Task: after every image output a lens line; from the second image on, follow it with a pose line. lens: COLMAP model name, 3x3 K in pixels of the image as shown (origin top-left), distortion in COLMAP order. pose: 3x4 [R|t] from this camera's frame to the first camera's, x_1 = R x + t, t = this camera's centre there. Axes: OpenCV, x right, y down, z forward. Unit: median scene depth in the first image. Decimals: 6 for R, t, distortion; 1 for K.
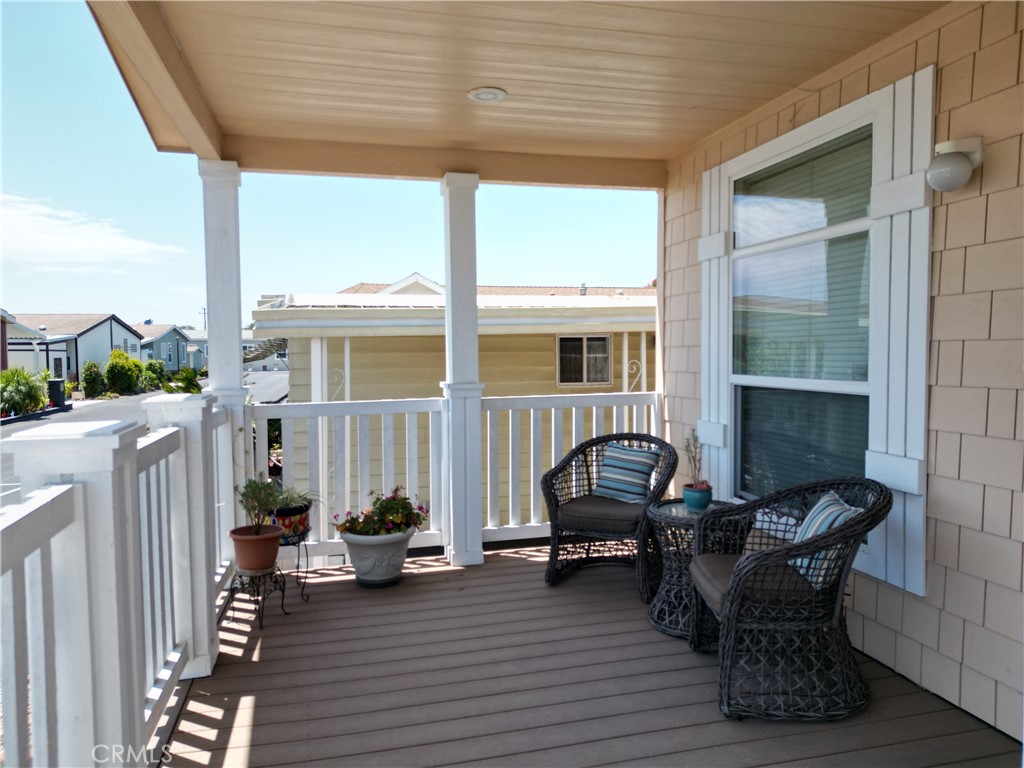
lens RADIAL K [[719.6, 0, 513.8], [0, 719.6, 379.4], [0, 0, 1]] dist [0.059472, -0.001850]
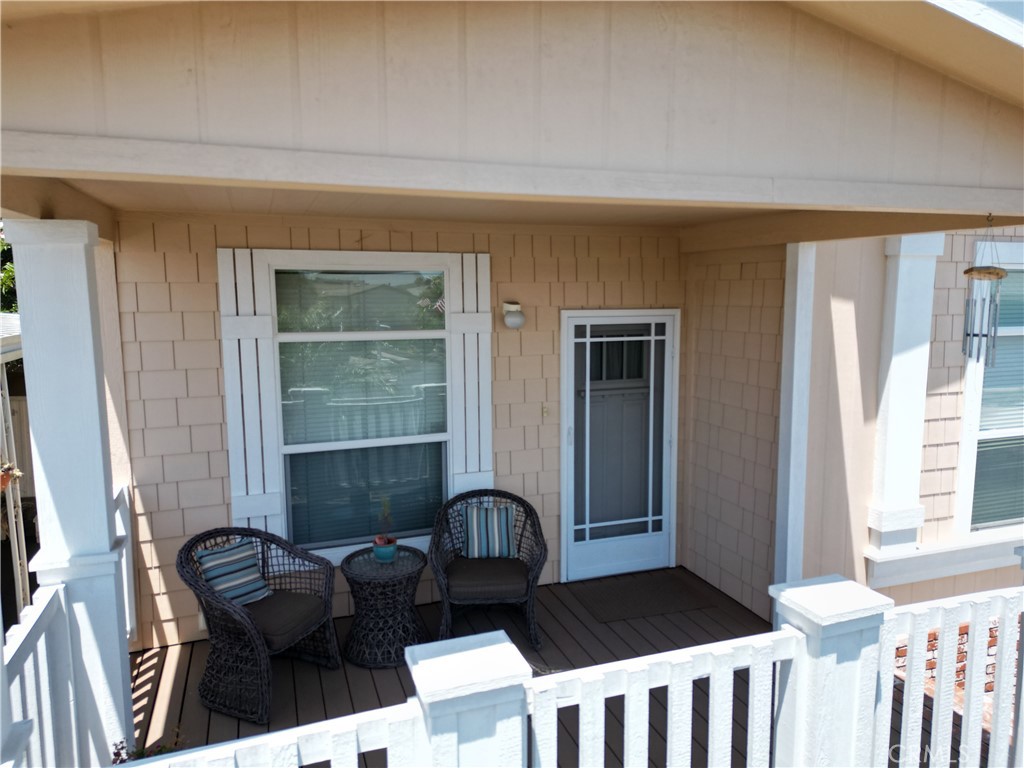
lens RADIAL K [[719.6, 0, 513.8], [0, 719.6, 379.4], [0, 0, 1]] dist [0.059472, -0.001850]
pose [[-0.092031, -0.126240, 0.987721, -0.868786], [0.046753, 0.990289, 0.130925, -0.253099], [-0.994658, 0.058228, -0.085235, 0.800269]]
